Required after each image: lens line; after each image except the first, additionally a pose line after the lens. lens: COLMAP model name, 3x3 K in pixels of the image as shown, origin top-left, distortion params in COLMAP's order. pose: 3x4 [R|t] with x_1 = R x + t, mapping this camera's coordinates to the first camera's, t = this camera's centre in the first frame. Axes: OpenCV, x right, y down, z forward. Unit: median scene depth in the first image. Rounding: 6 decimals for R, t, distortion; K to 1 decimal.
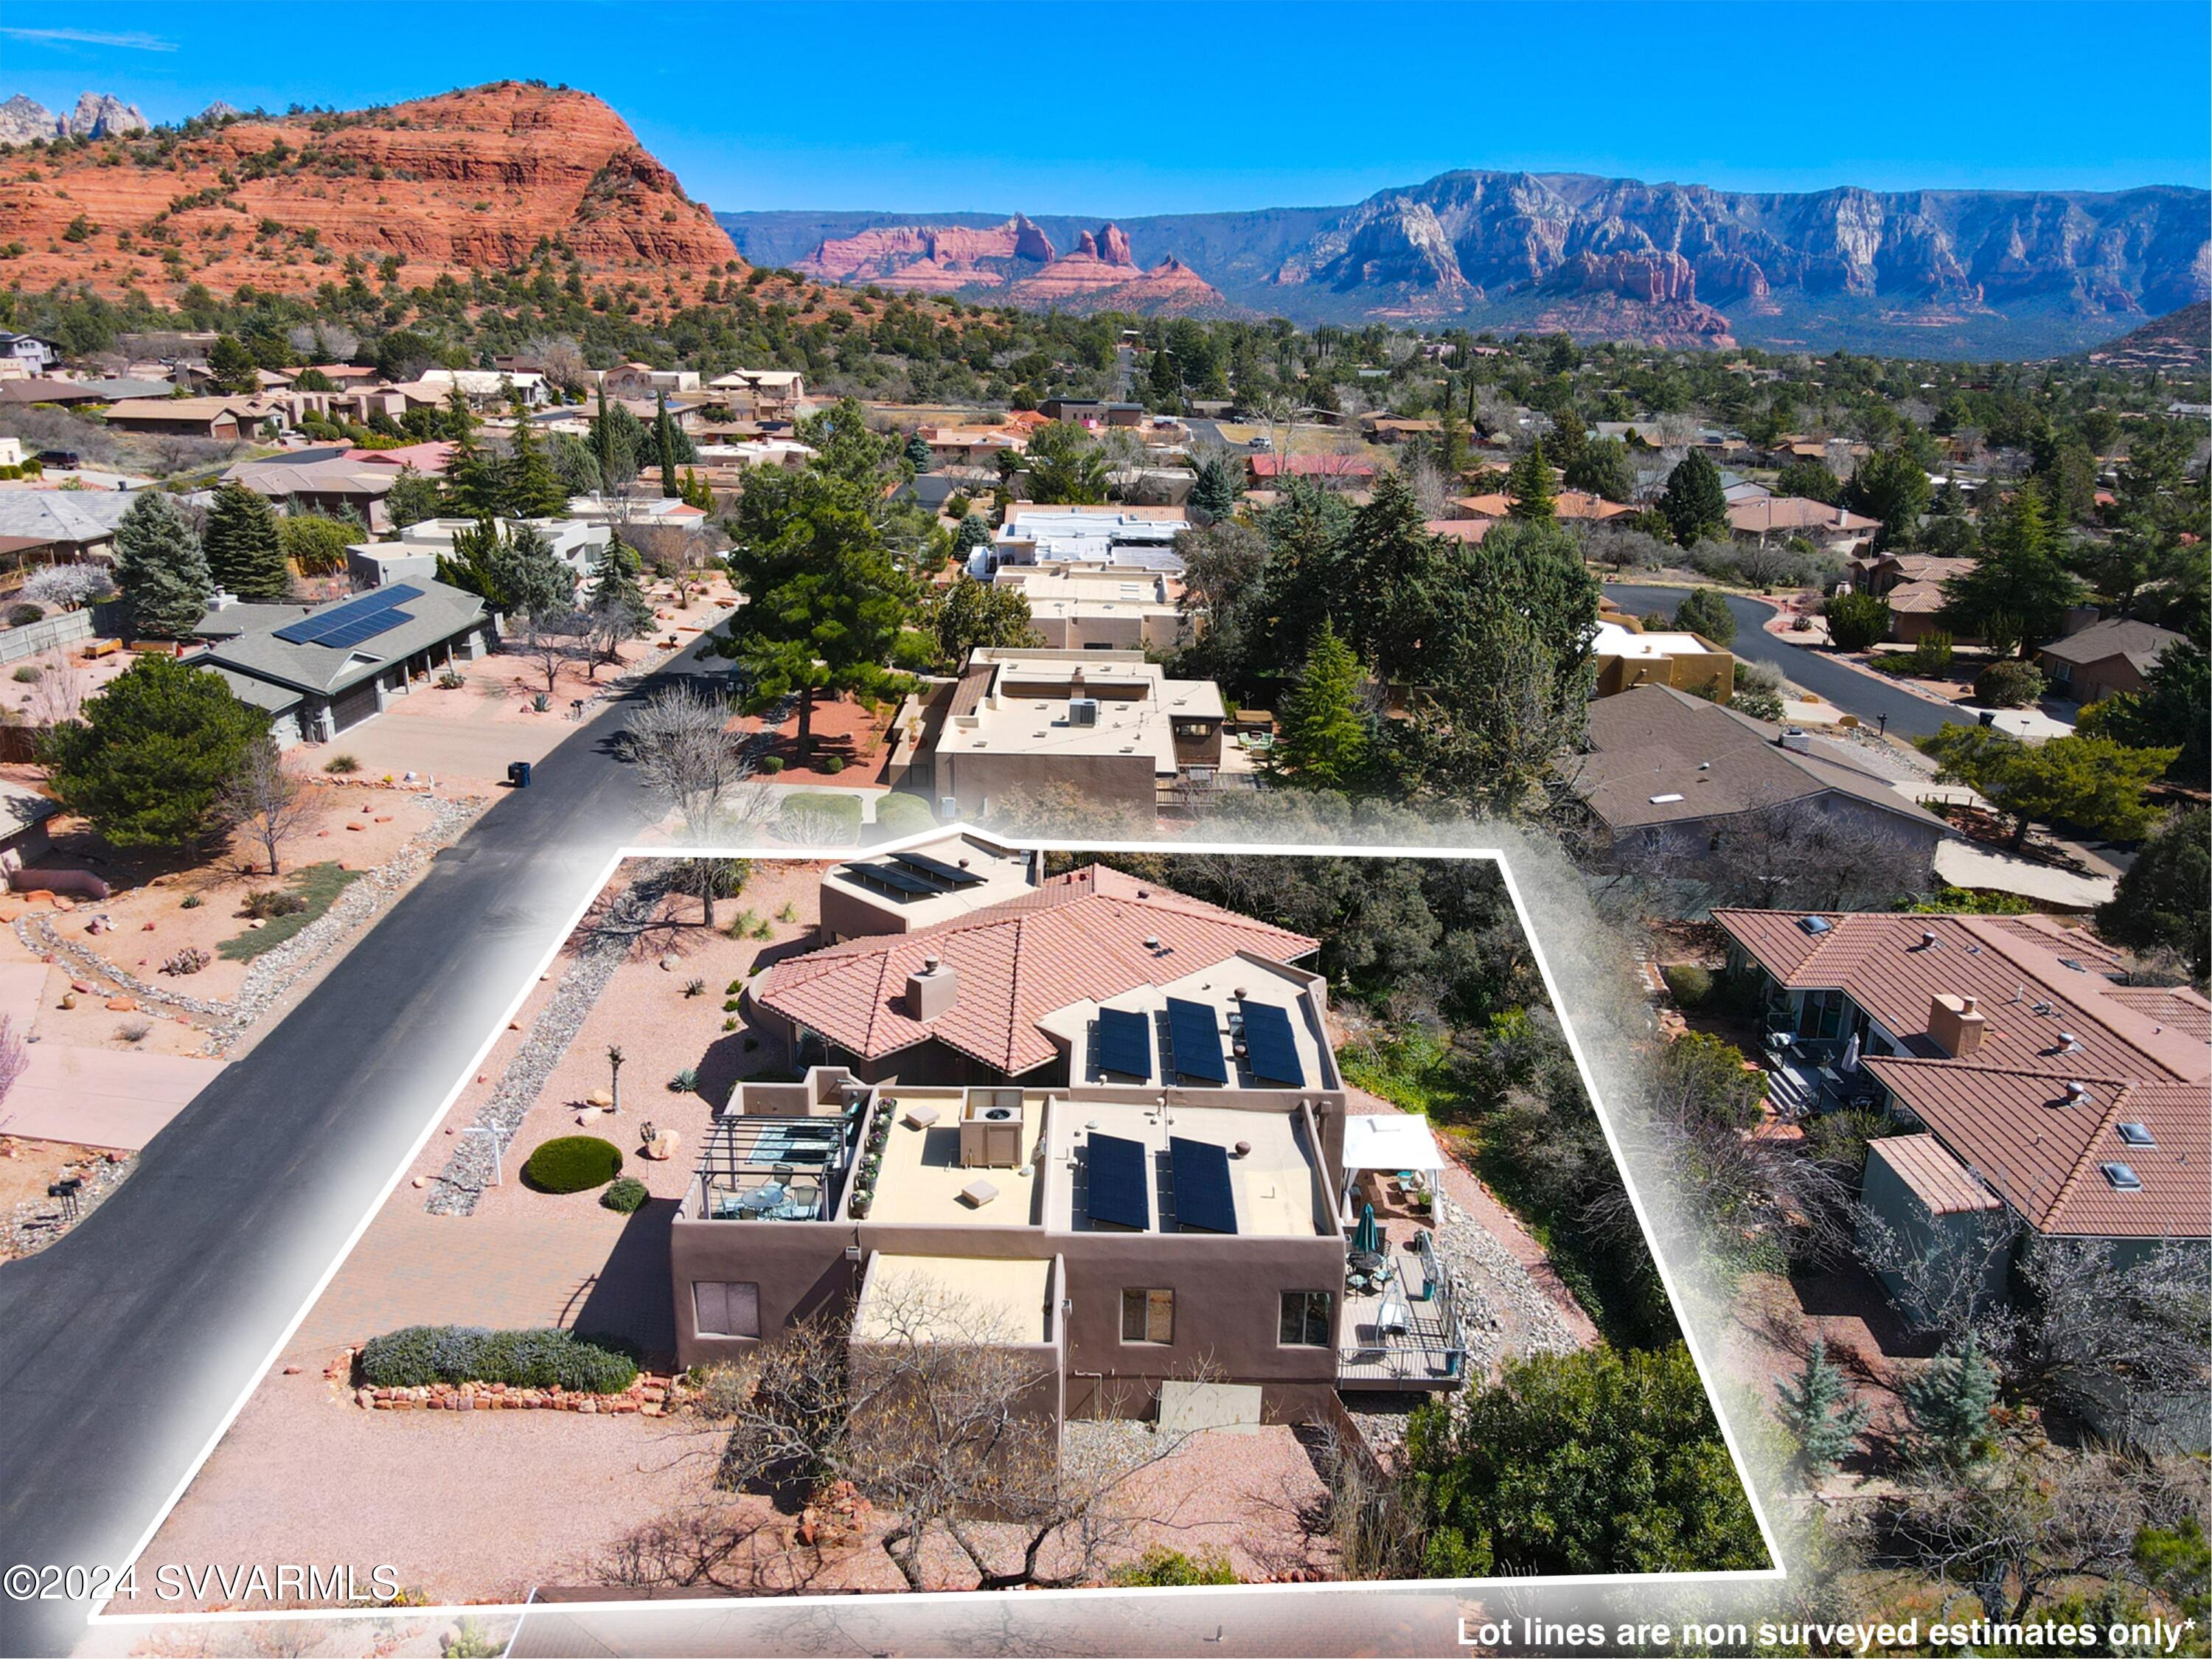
lens RADIAL K [[1598.5, 0, 1116.9], [0, 1598.5, 833.4], [0, 0, 1]] dist [0.004794, -0.003556]
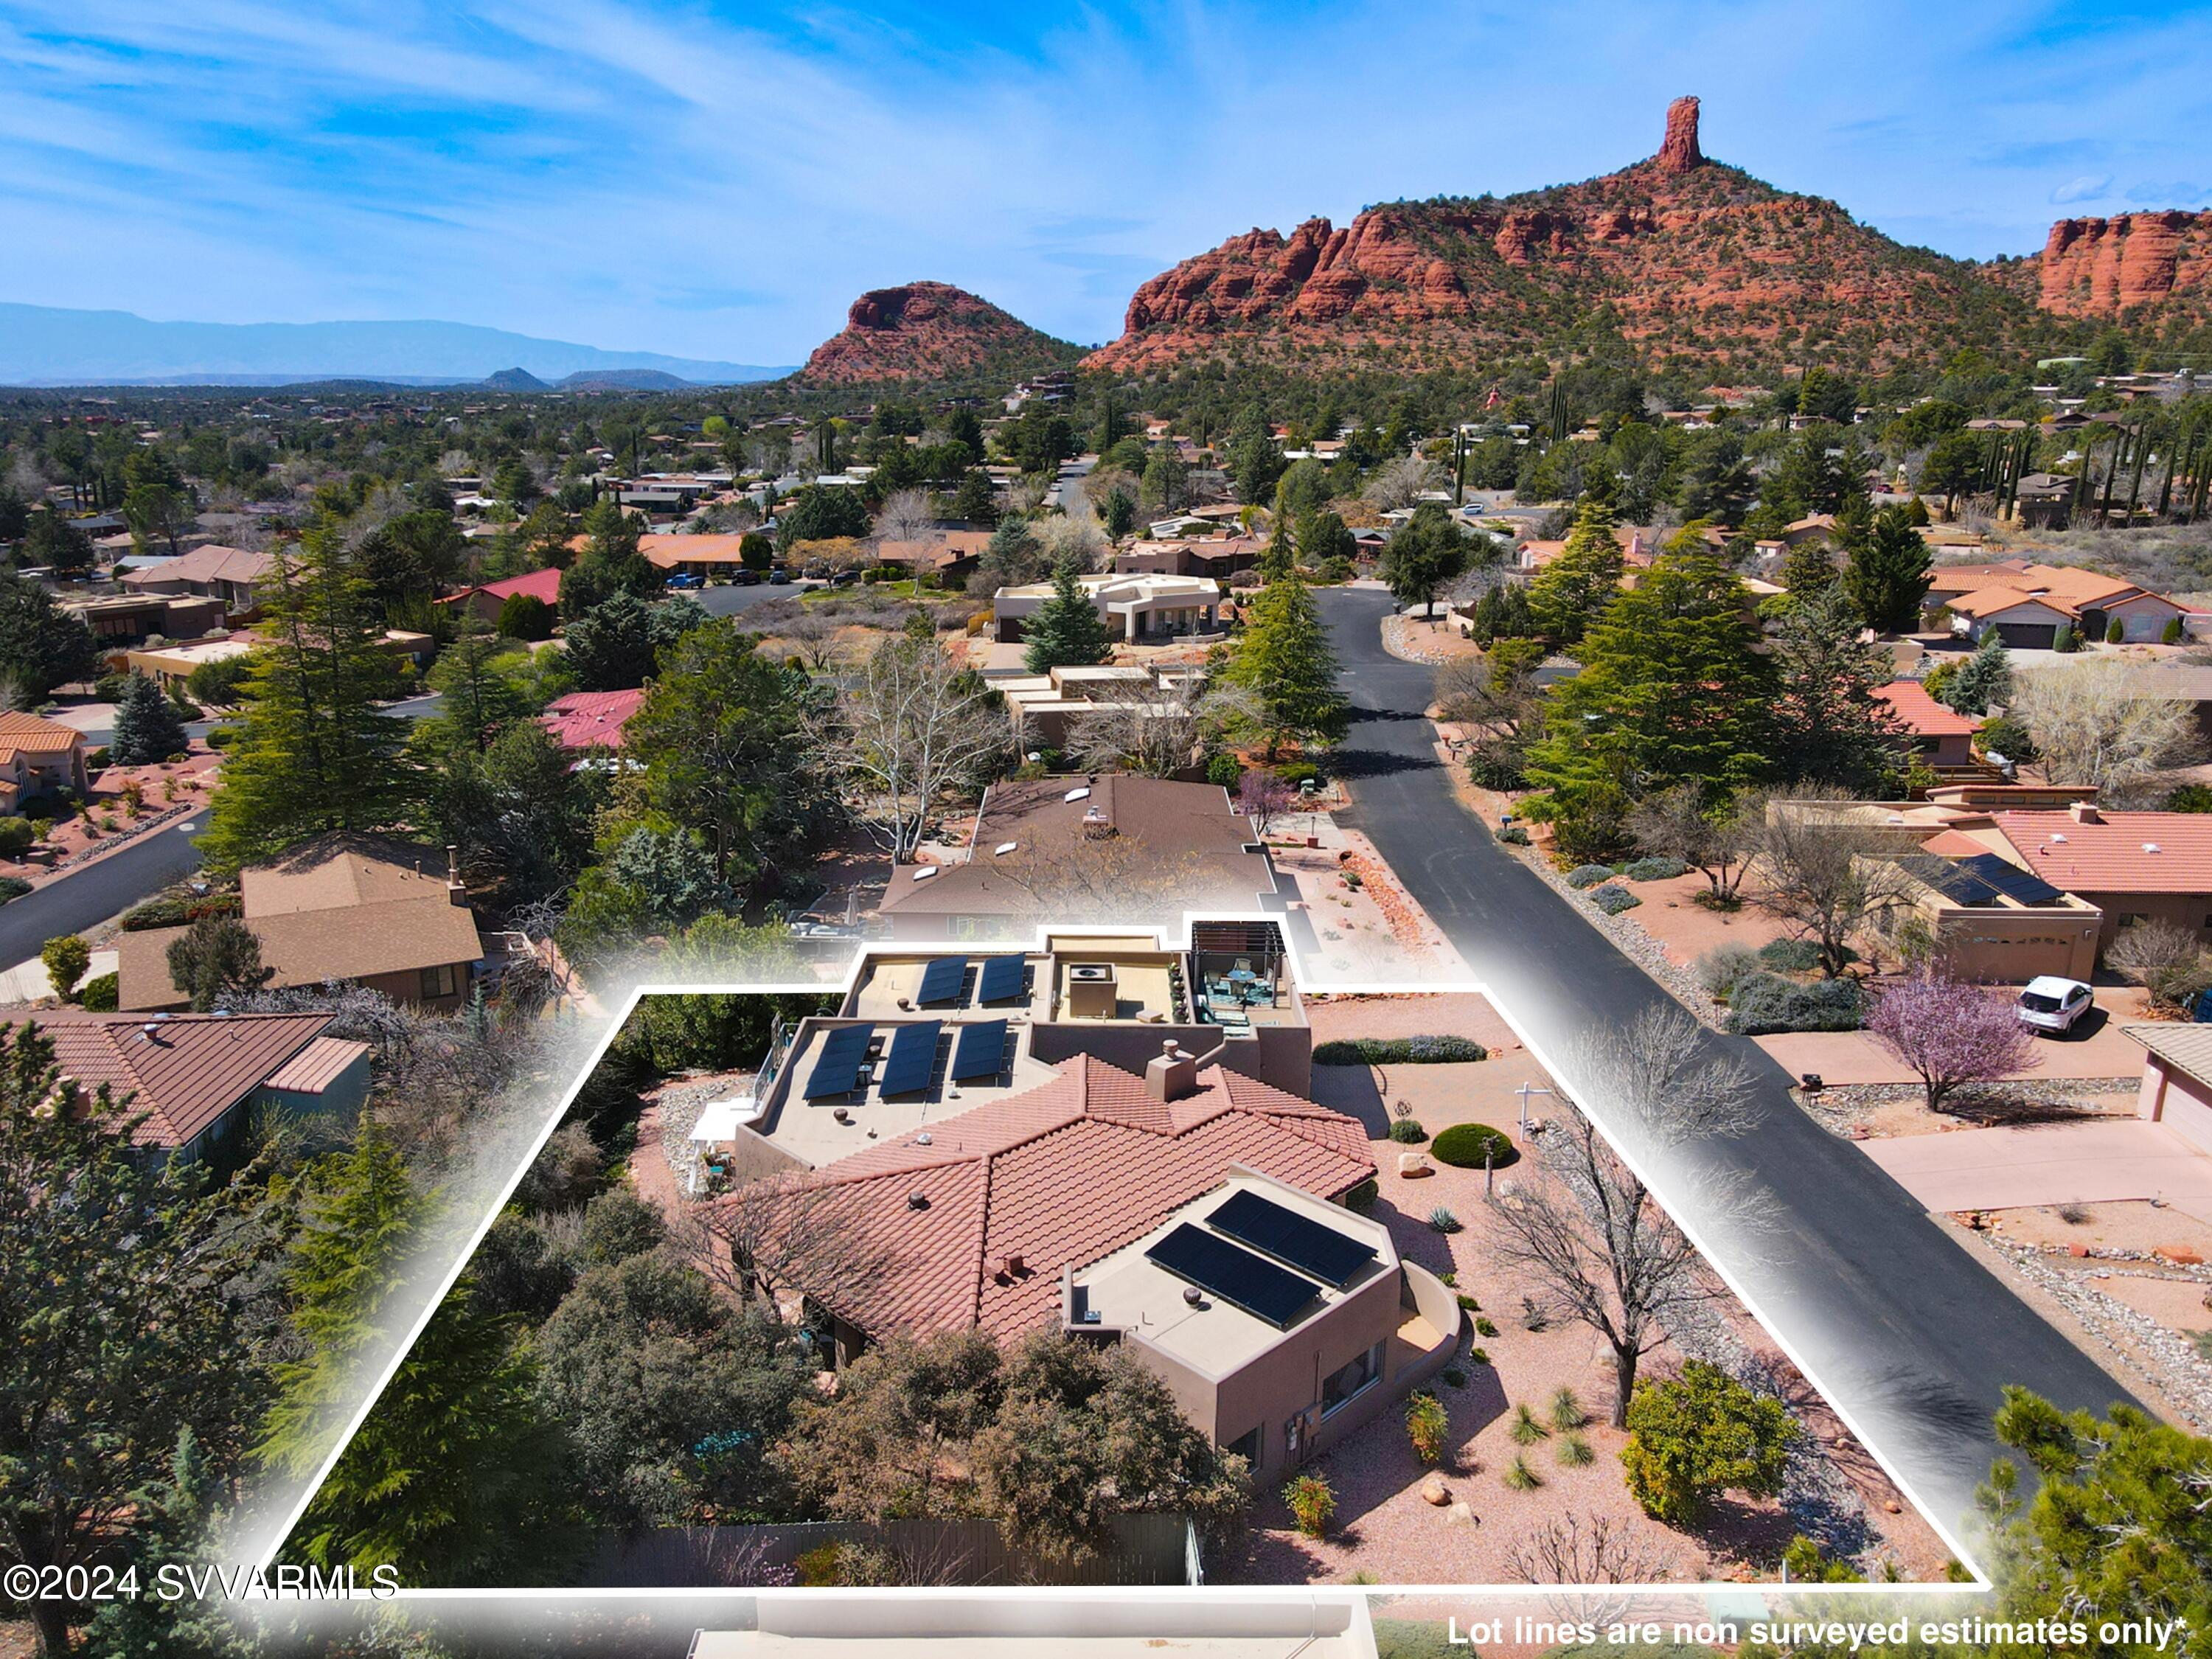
lens RADIAL K [[1598.5, 0, 1123.9], [0, 1598.5, 827.0], [0, 0, 1]] dist [0.004794, -0.003556]
pose [[-0.999411, -0.028076, -0.019716, -0.071908], [-0.034284, 0.838691, 0.543527, -0.639213], [0.001275, 0.543883, -0.839160, 1.987952]]
